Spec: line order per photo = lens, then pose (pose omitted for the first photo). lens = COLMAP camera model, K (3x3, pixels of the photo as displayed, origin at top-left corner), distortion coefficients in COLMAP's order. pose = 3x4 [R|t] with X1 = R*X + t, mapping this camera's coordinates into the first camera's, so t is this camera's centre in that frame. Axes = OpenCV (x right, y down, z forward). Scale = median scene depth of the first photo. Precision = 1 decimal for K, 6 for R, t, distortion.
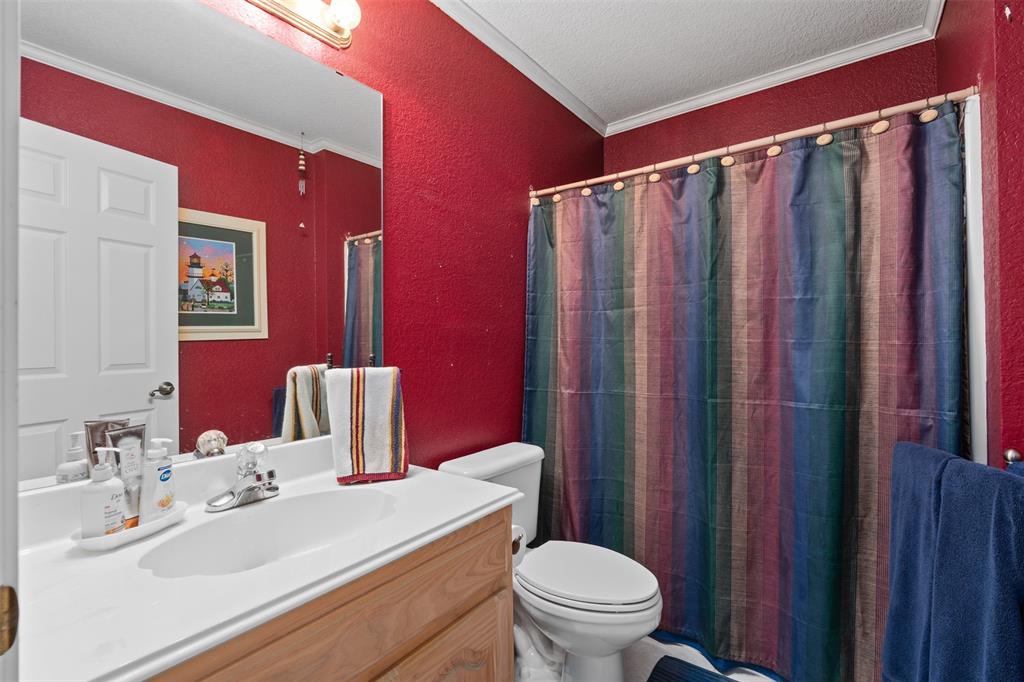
lens RADIAL K [[474.4, 0, 513.5], [0, 474.4, 339.2], [0, 0, 1]] dist [0.003639, 0.000602]
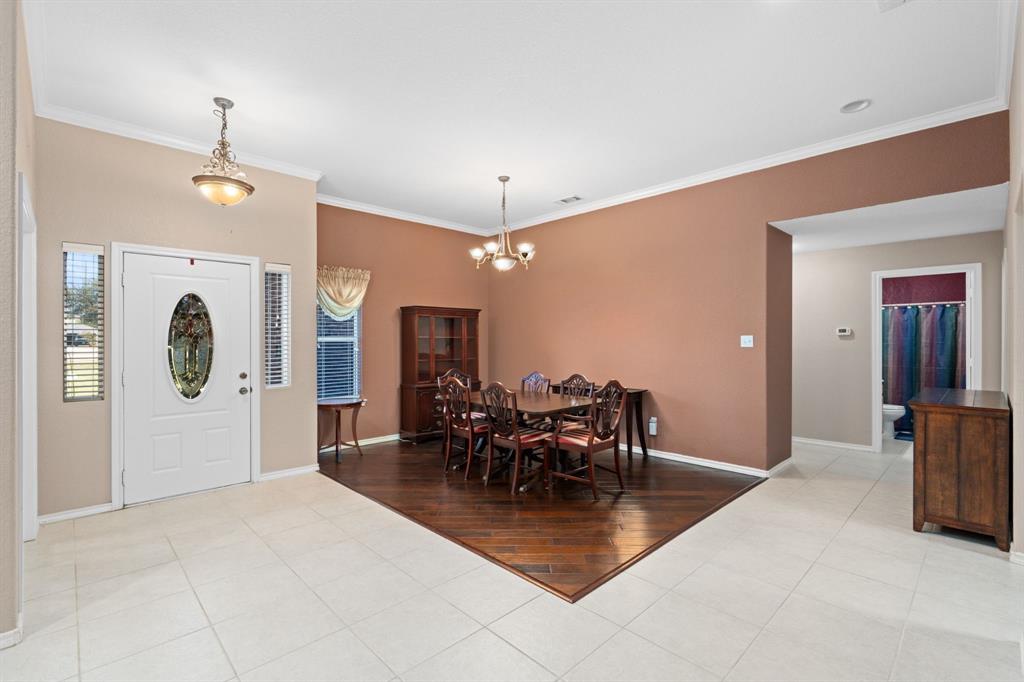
lens RADIAL K [[474.4, 0, 508.1], [0, 474.4, 346.6], [0, 0, 1]] dist [0.003639, 0.000602]
pose [[0.977835, 0.019105, -0.208502, -2.109862], [-0.019142, 0.999815, 0.001837, 0.012115], [0.208499, 0.002195, 0.978020, -3.654085]]
